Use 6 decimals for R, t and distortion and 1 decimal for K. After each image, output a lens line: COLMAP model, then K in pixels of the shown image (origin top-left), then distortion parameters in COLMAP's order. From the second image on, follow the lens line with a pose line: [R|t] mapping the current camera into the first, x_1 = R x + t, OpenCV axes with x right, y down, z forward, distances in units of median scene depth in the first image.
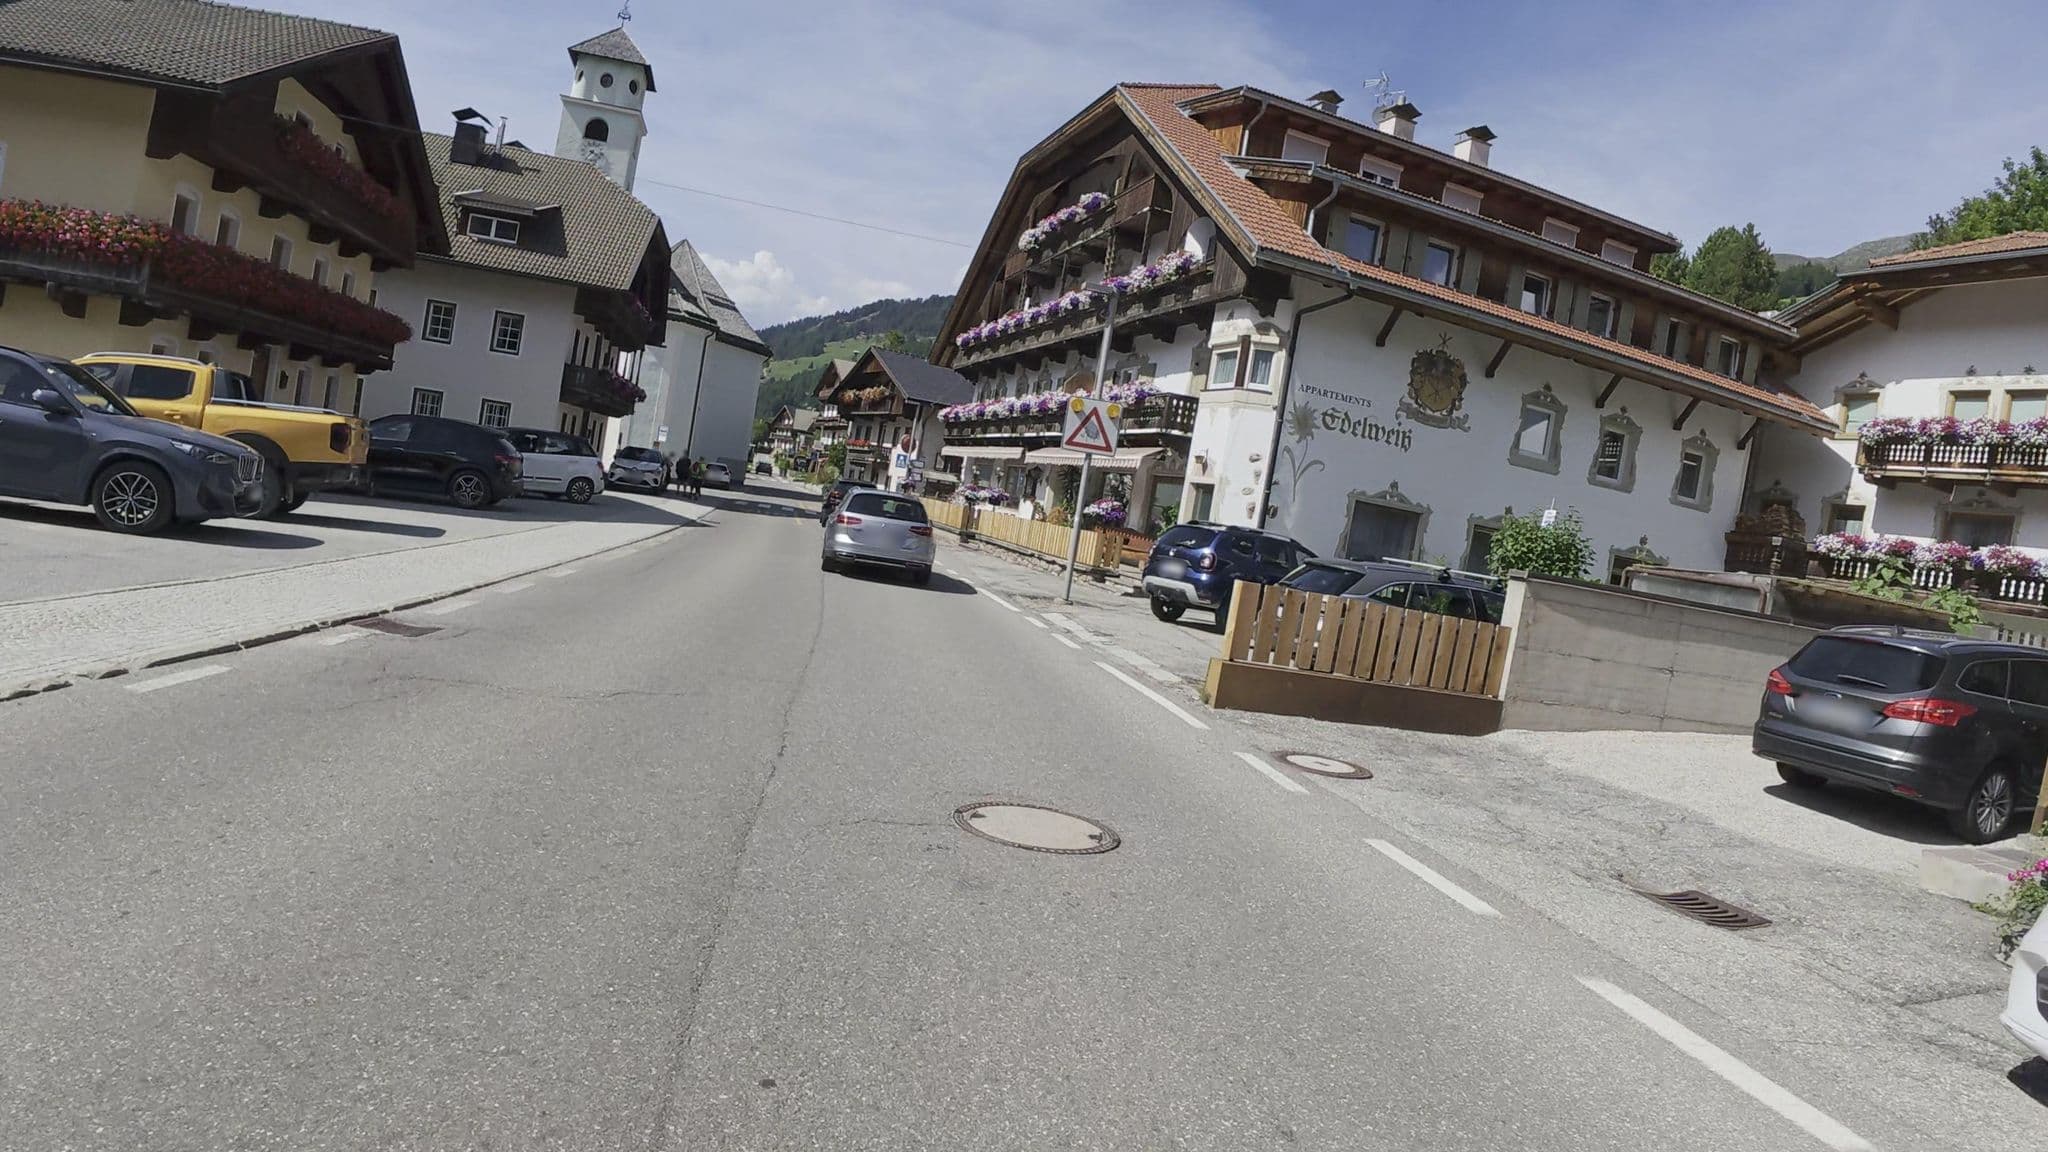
lens RADIAL K [[1051.7, 0, 1024.0], [0, 1051.7, 576.0], [0, 0, 1]] dist [-0.115693, 0.000293]
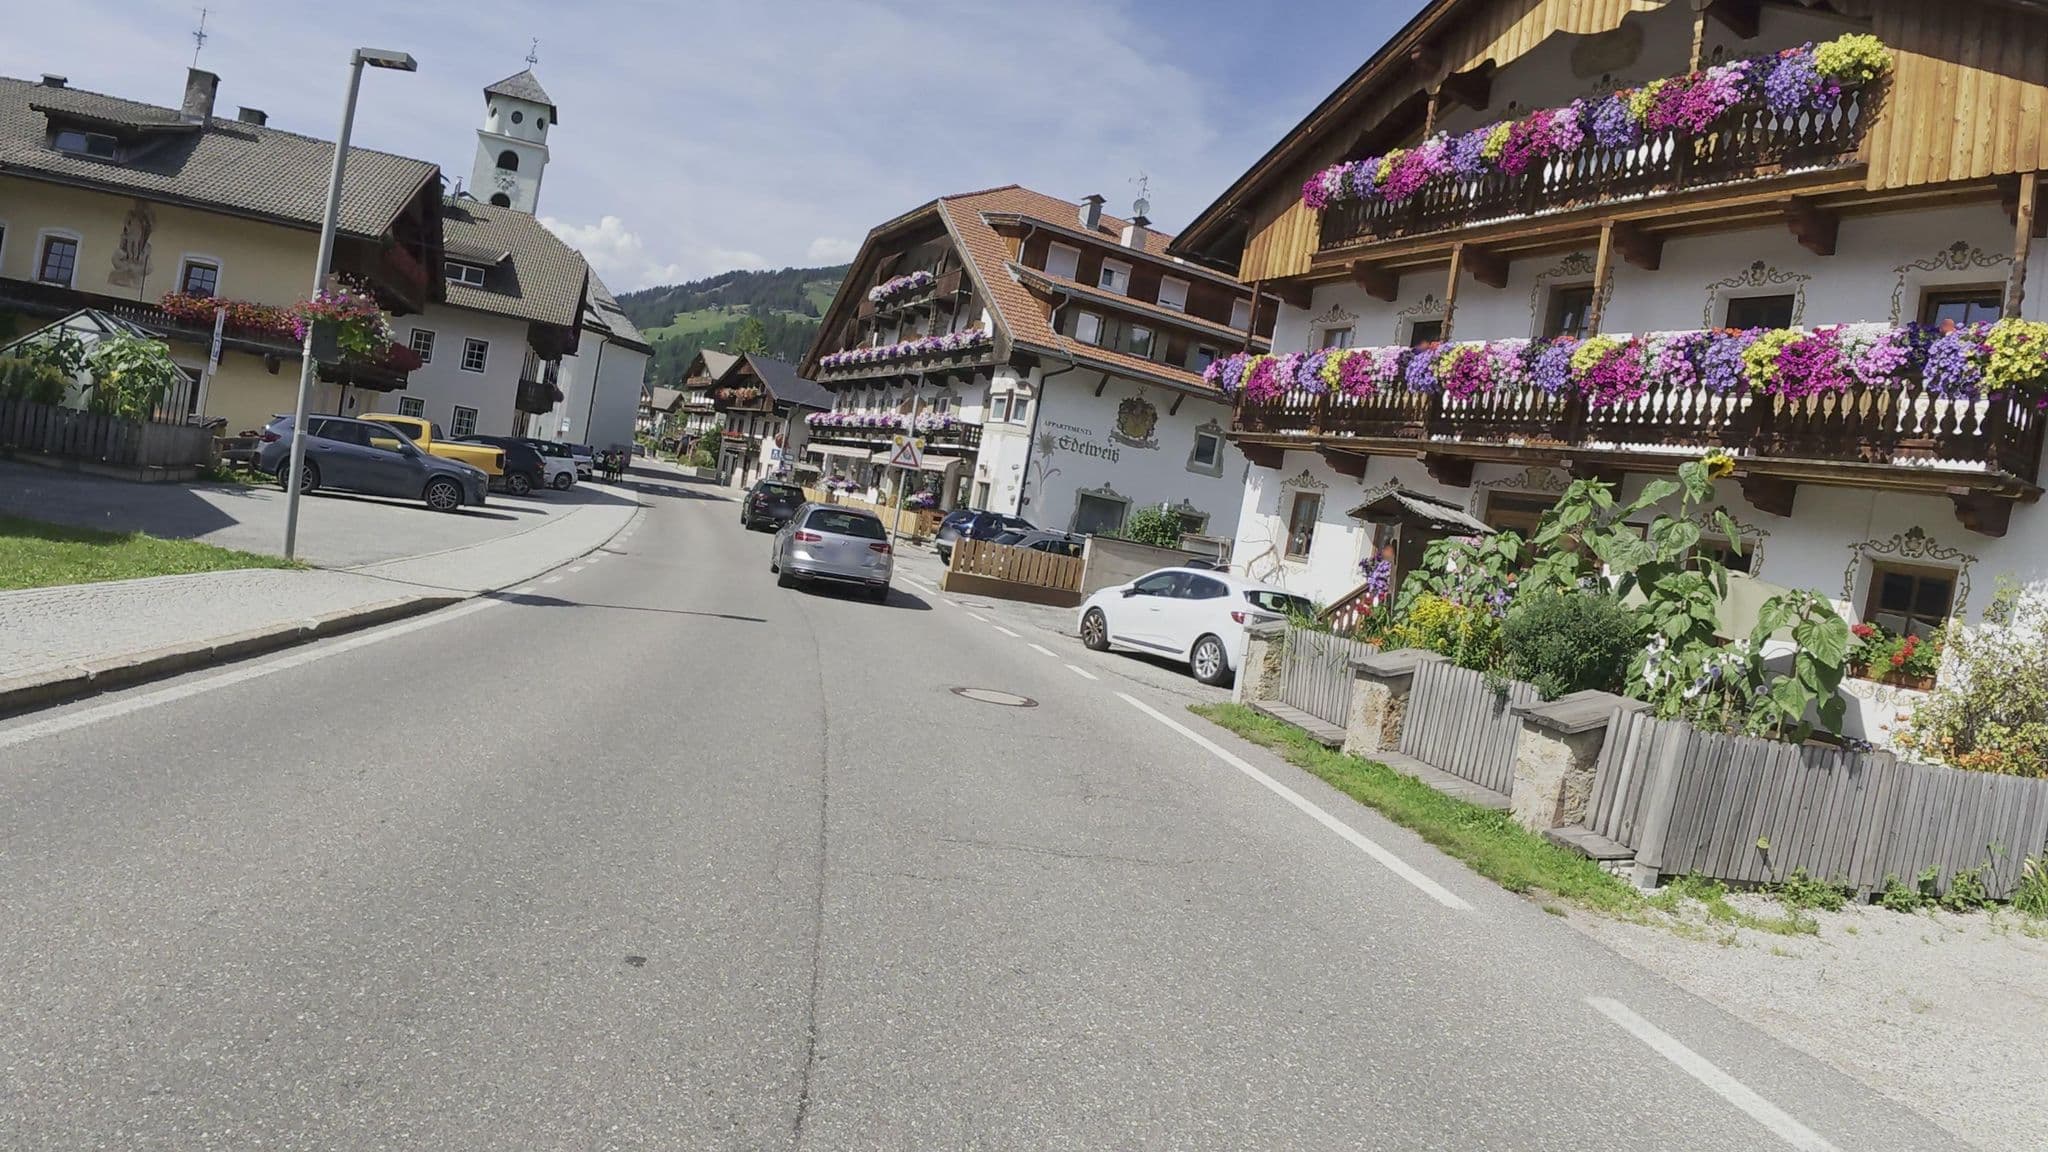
lens RADIAL K [[1051.7, 0, 1024.0], [0, 1051.7, 576.0], [0, 0, 1]] dist [-0.115693, 0.000293]
pose [[0.990438, 0.001885, 0.137944, 0.009558], [-0.004853, 0.999764, 0.021177, 0.012418], [-0.137871, -0.021644, 0.990214, -0.394180]]
